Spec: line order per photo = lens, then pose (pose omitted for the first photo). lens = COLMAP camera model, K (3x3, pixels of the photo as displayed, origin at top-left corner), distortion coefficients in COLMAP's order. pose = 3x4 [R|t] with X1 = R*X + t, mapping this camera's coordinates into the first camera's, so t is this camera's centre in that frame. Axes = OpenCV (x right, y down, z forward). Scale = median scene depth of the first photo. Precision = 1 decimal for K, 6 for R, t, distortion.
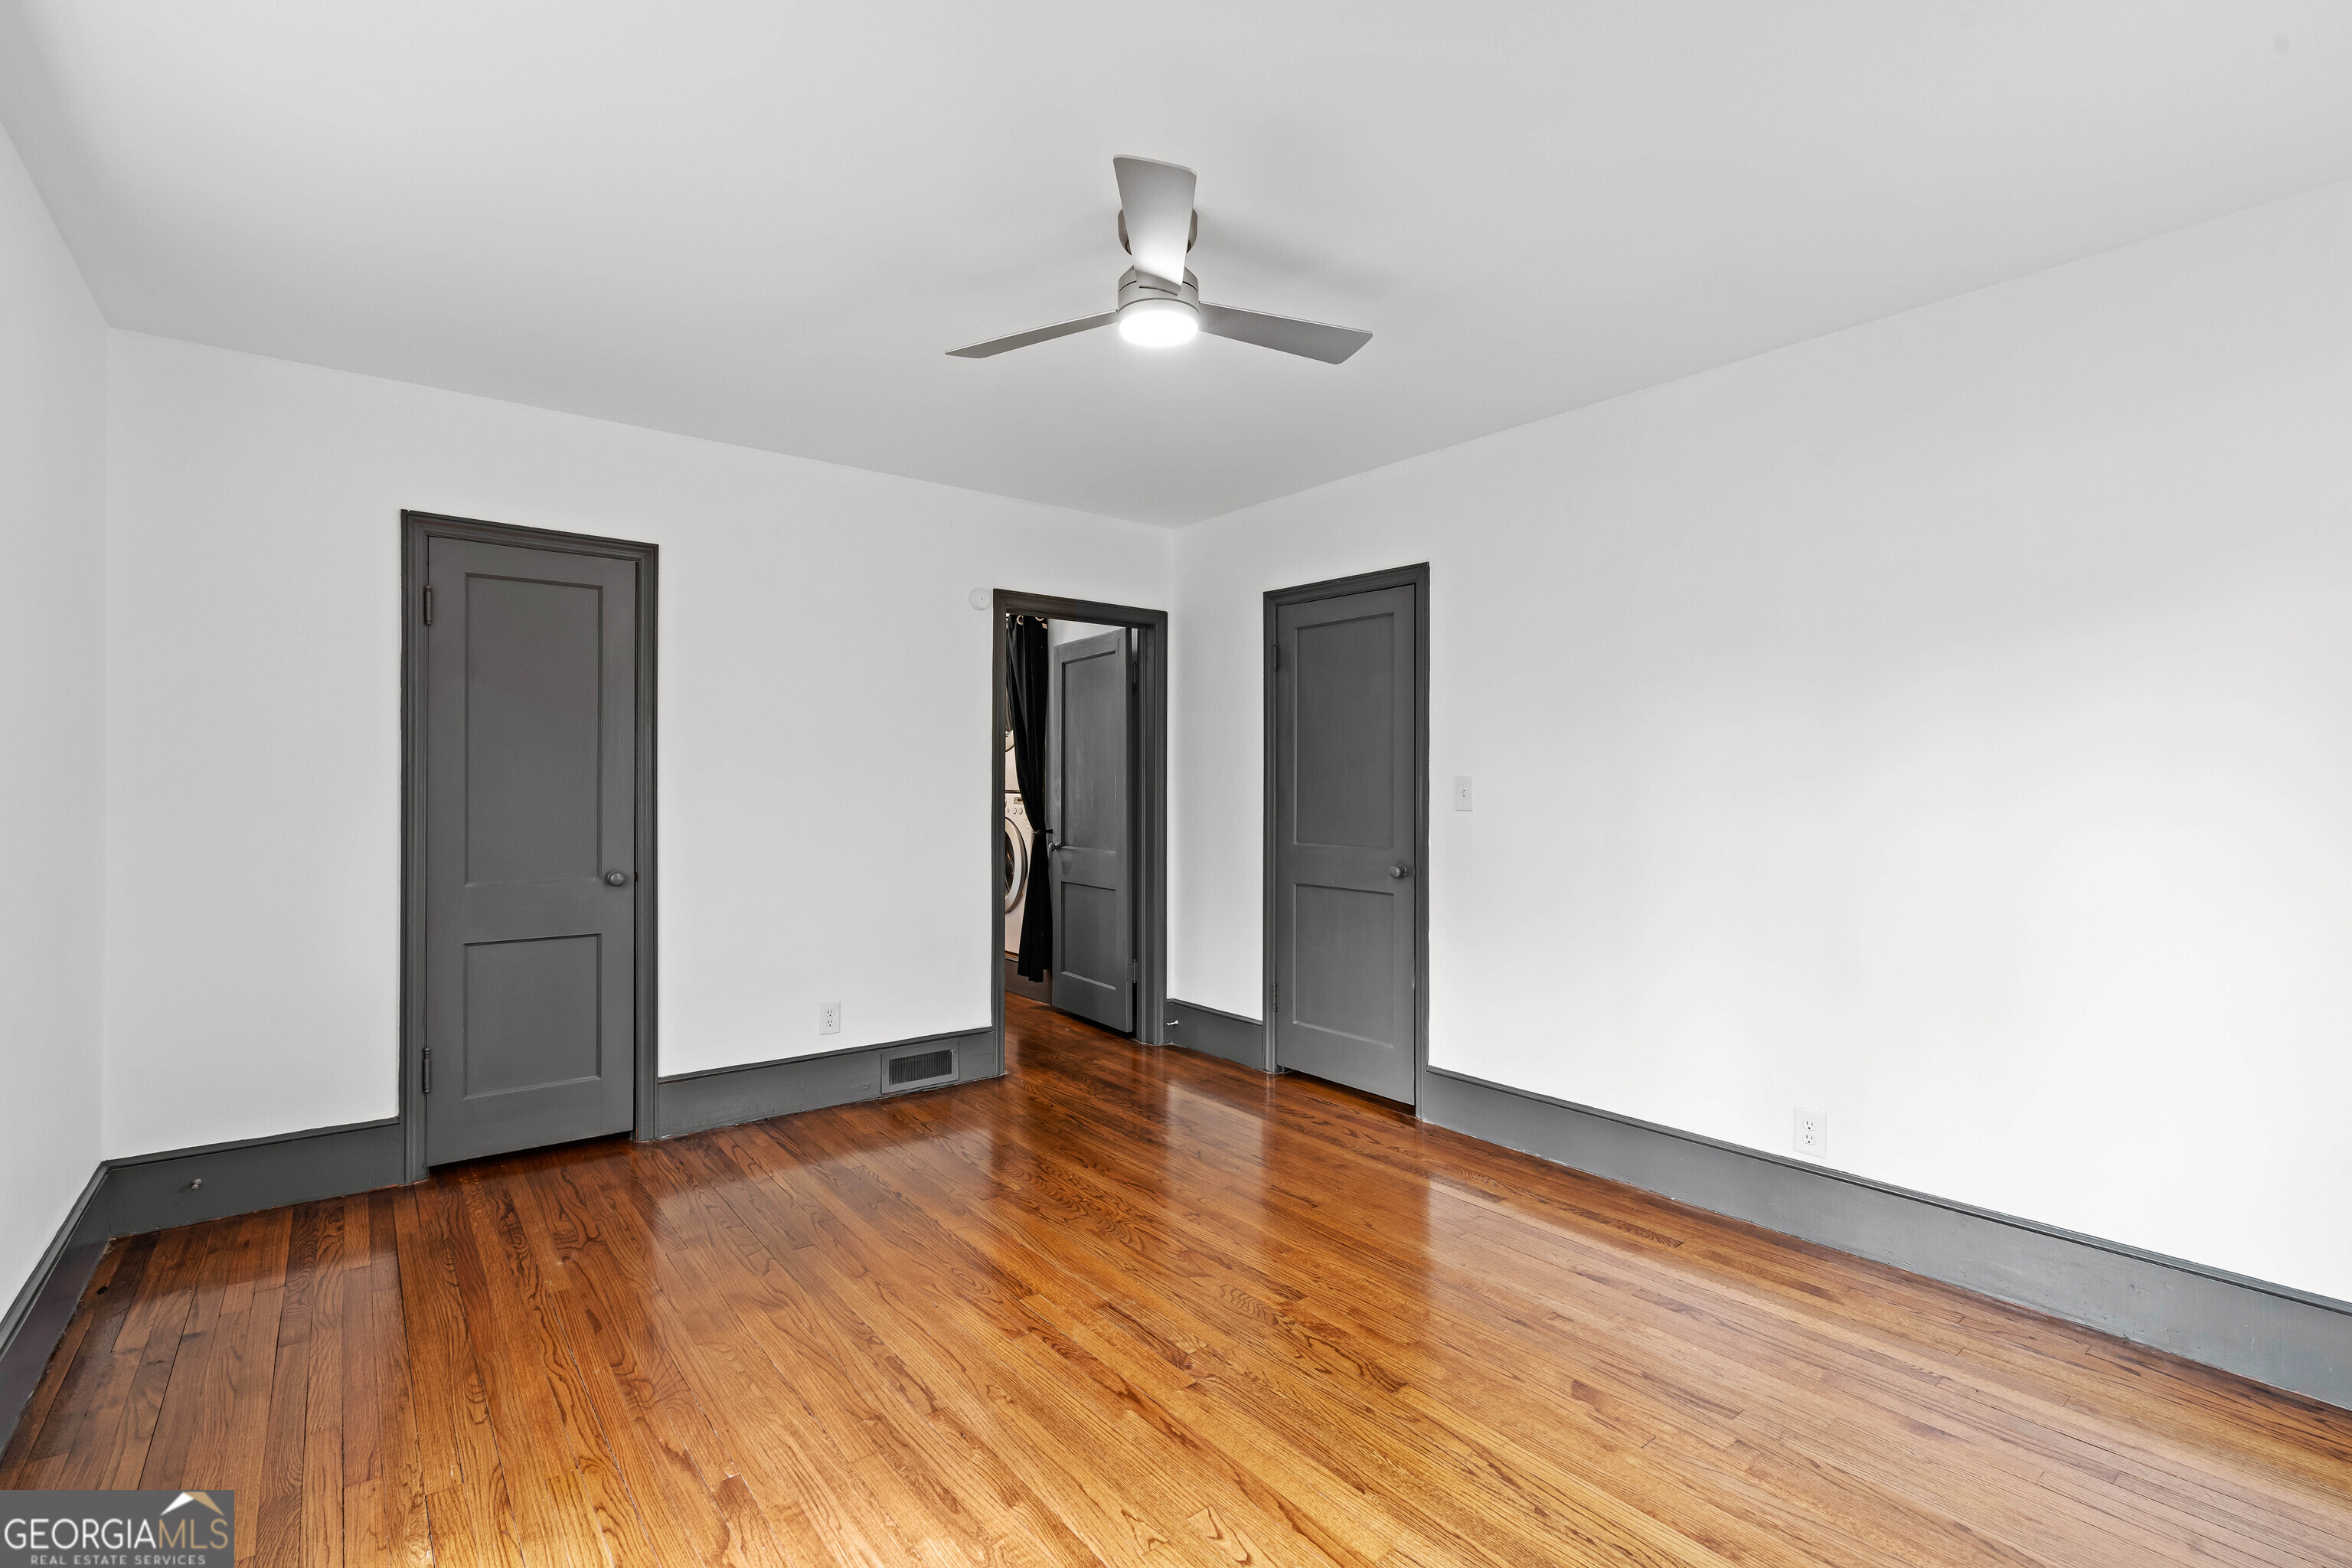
lens RADIAL K [[1058.8, 0, 1179.4], [0, 1058.8, 779.9], [0, 0, 1]] dist [-0.005535, 0.000393]
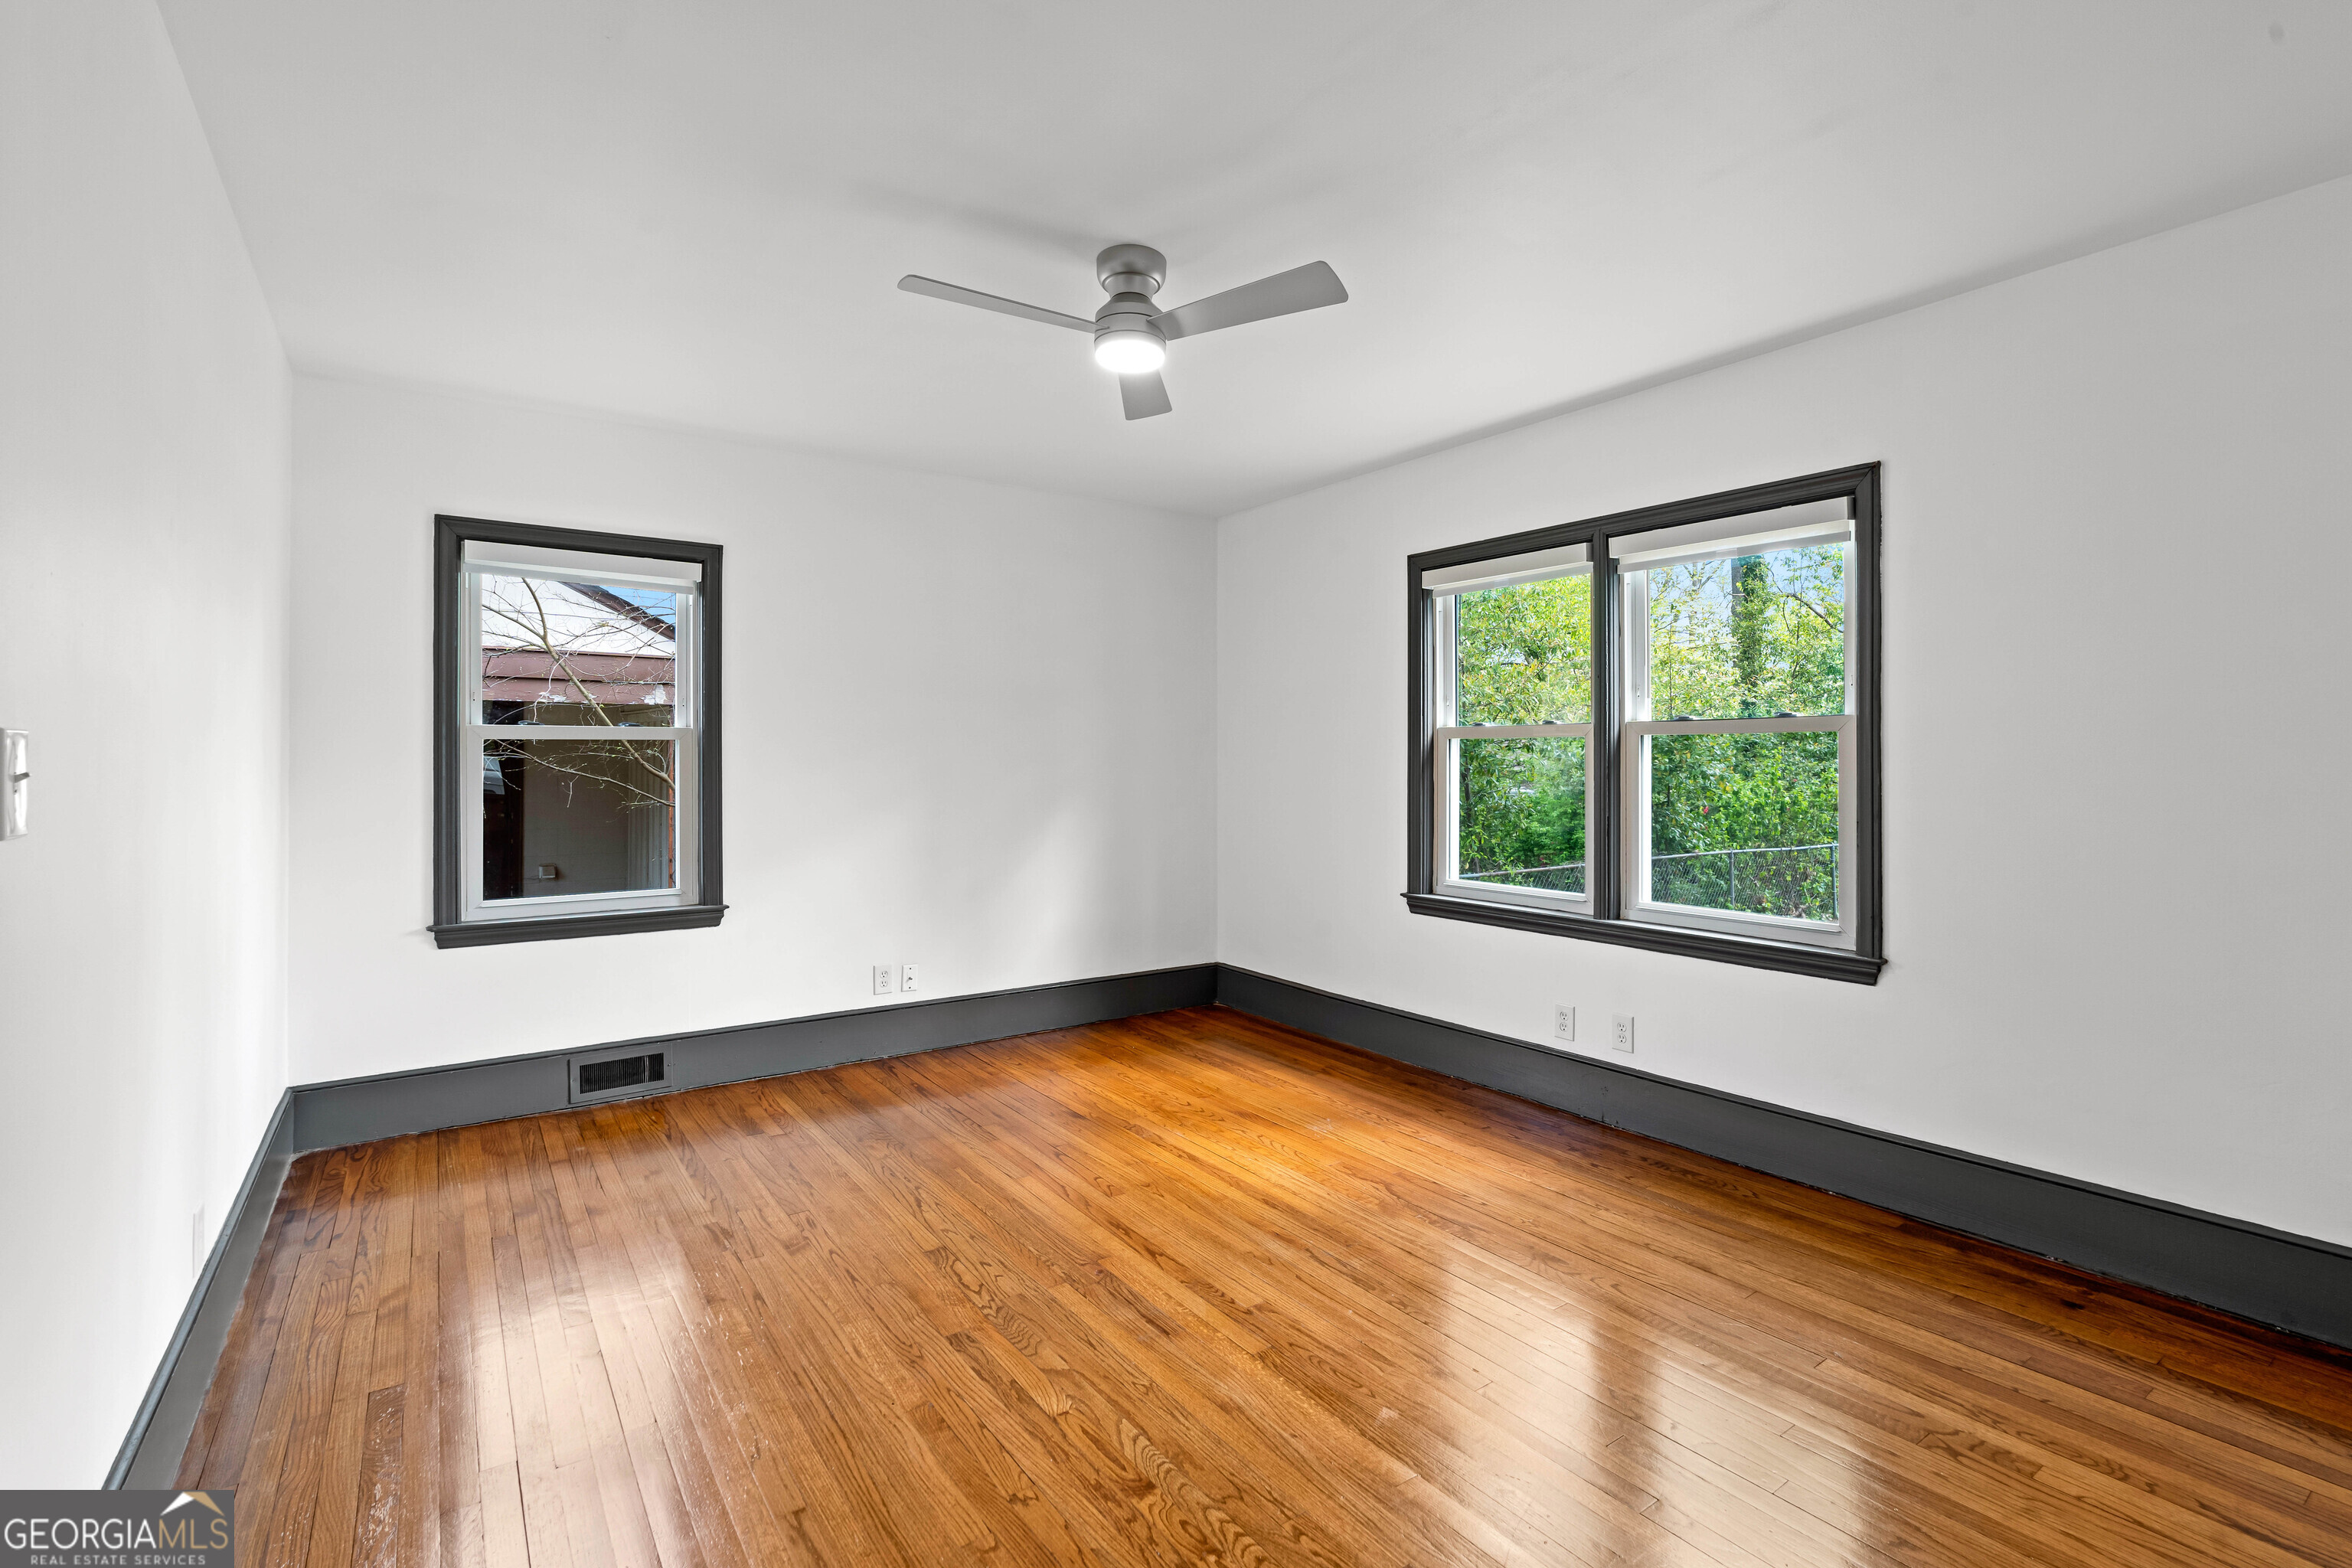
lens RADIAL K [[1074.1, 0, 1184.8], [0, 1074.1, 759.8], [0, 0, 1]] dist [-0.008753, 0.000199]
pose [[-0.998327, -0.003586, 0.057711, -0.137884], [-0.003956, 0.999972, -0.006301, 0.011796], [-0.057687, -0.006519, -0.998313, 2.021644]]
